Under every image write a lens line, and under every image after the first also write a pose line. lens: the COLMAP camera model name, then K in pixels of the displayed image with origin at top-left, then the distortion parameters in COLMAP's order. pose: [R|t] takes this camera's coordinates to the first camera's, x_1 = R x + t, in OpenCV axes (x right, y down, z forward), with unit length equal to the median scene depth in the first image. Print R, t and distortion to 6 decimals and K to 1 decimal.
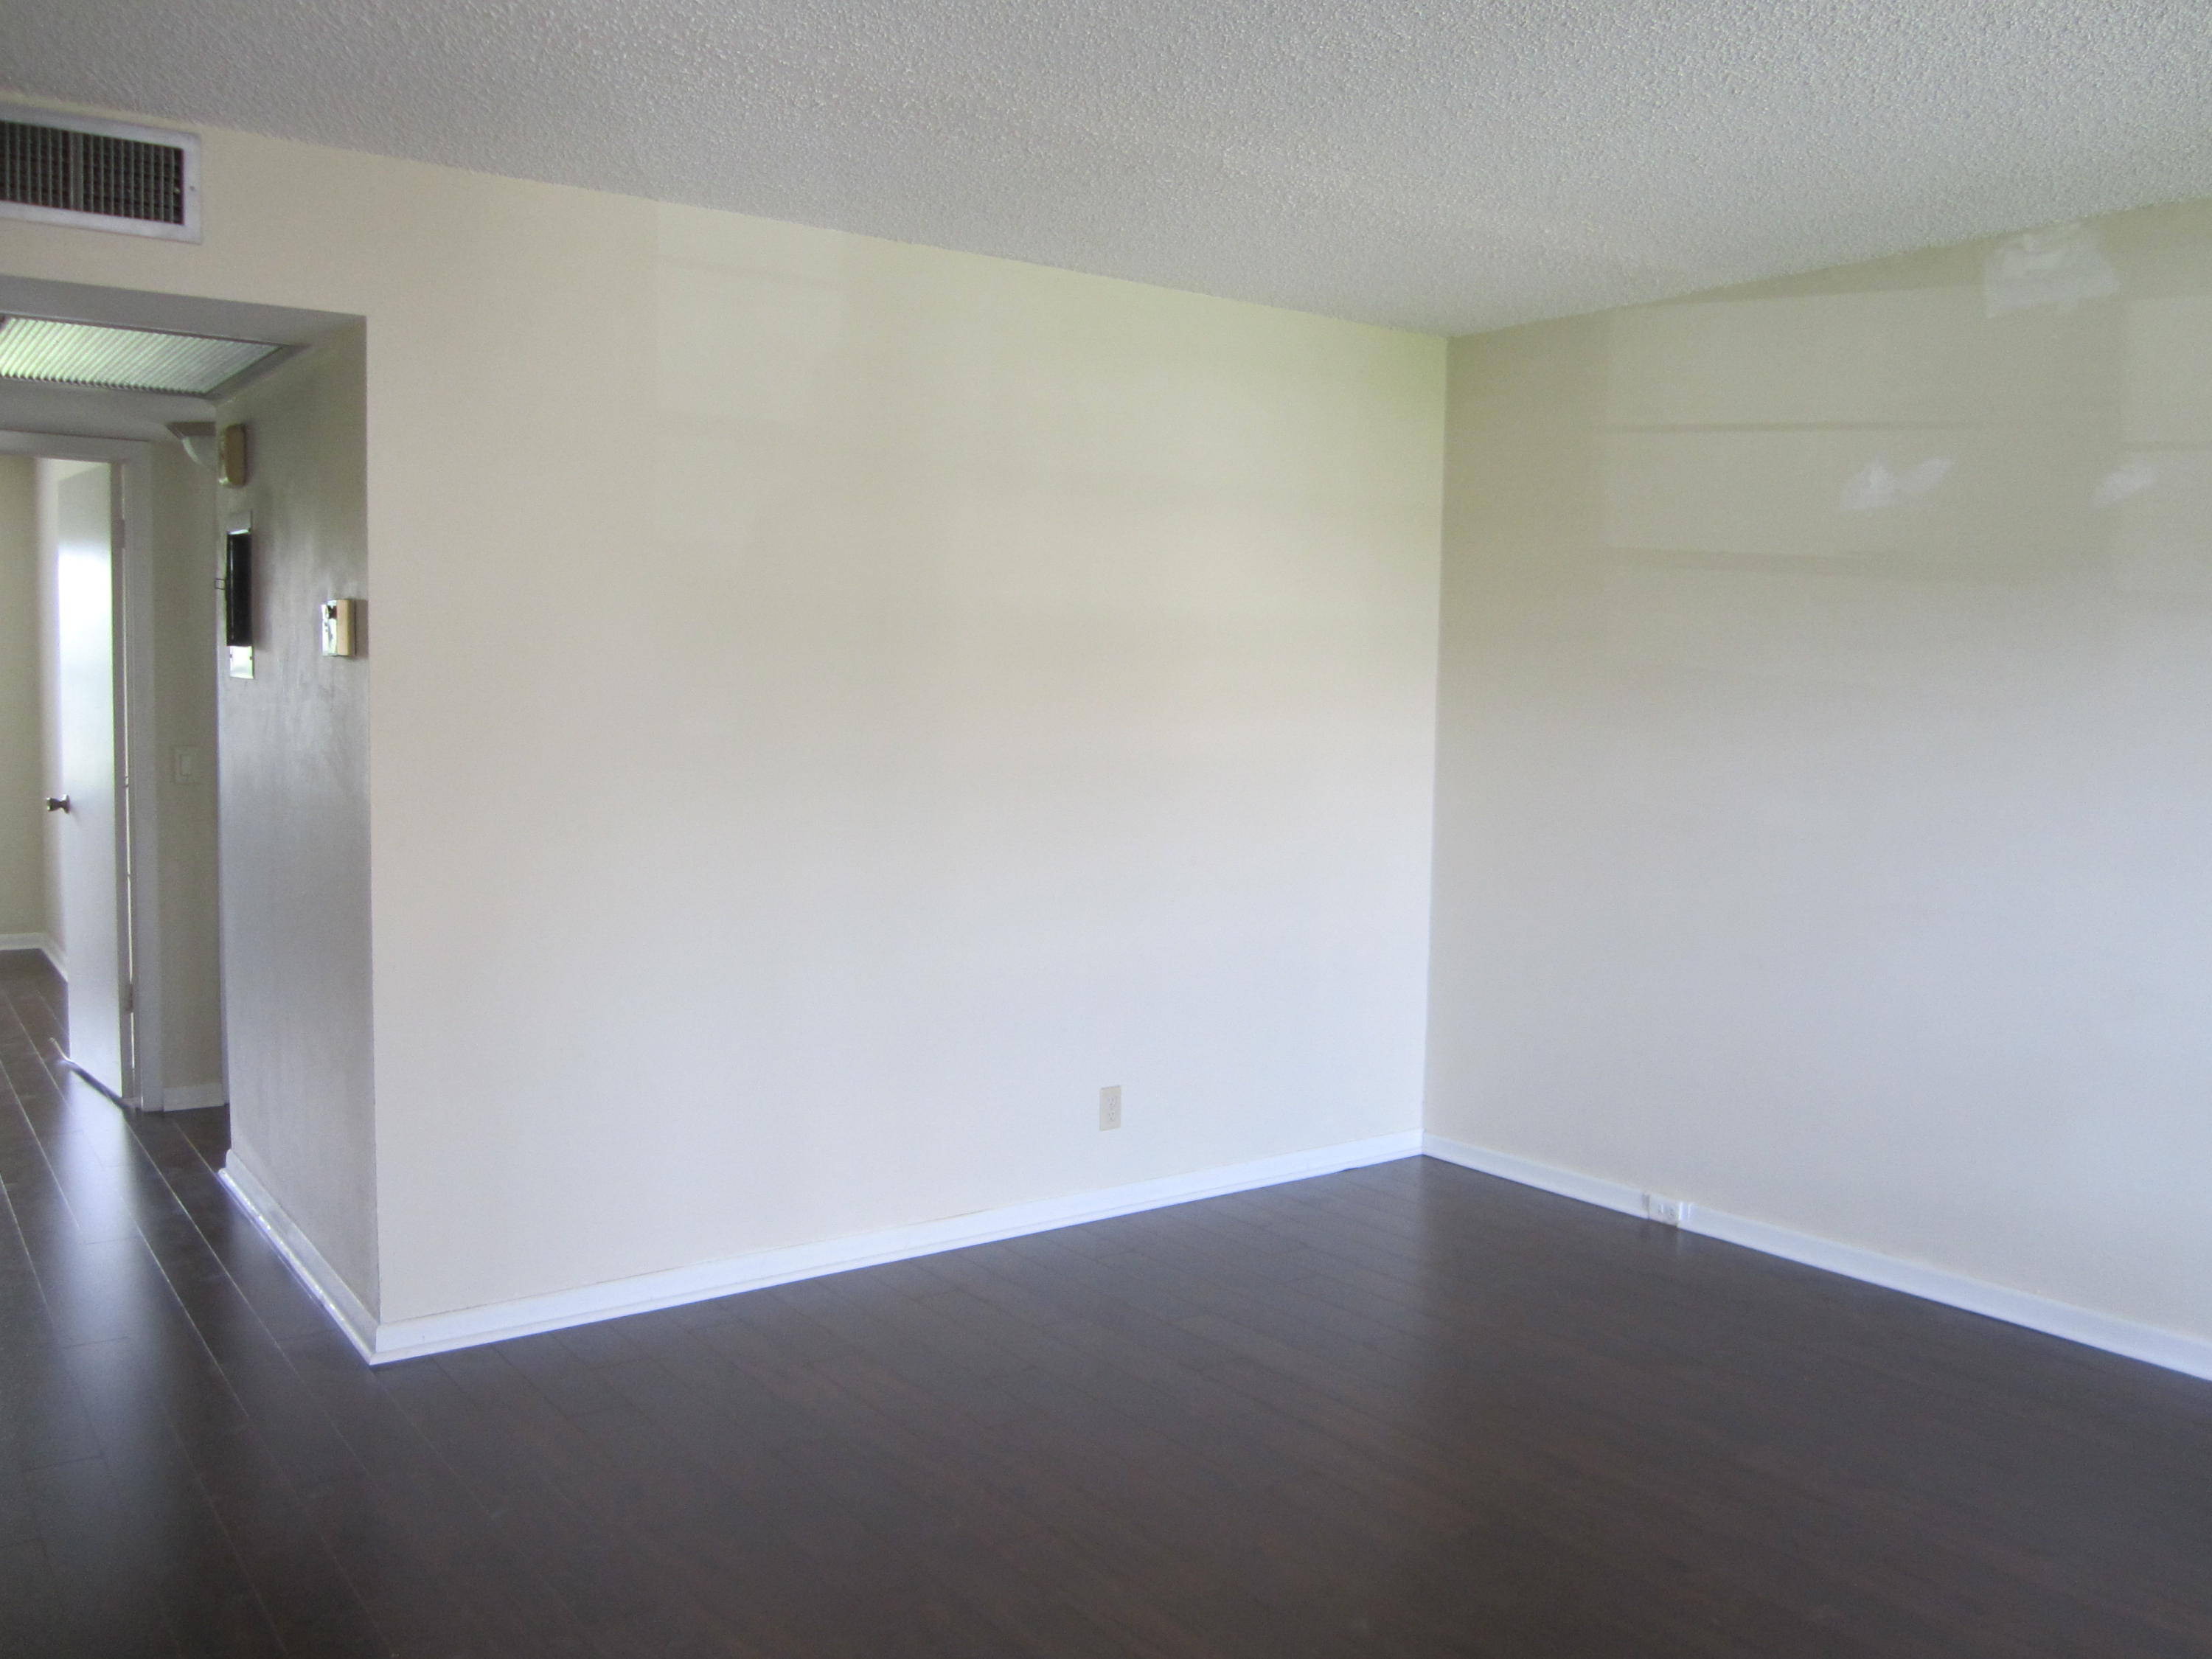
lens RADIAL K [[1829.8, 0, 1106.0], [0, 1829.8, 829.5], [0, 0, 1]] dist [-0.007188, -0.001397]
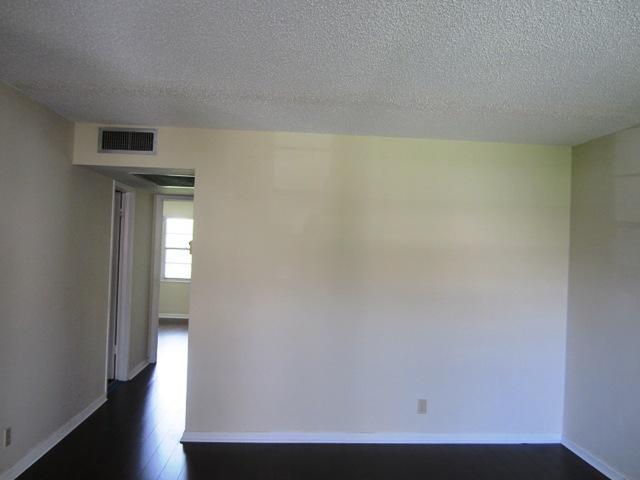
lens RADIAL K [[529.4, 0, 320.0], [0, 529.4, 240.0], [0, 0, 1]] dist [-0.007188, -0.001397]
pose [[0.852325, 0.006480, -0.522973, 0.314039], [-0.062773, 0.993962, -0.089990, -0.032091], [0.519232, 0.109529, 0.847586, 0.141888]]
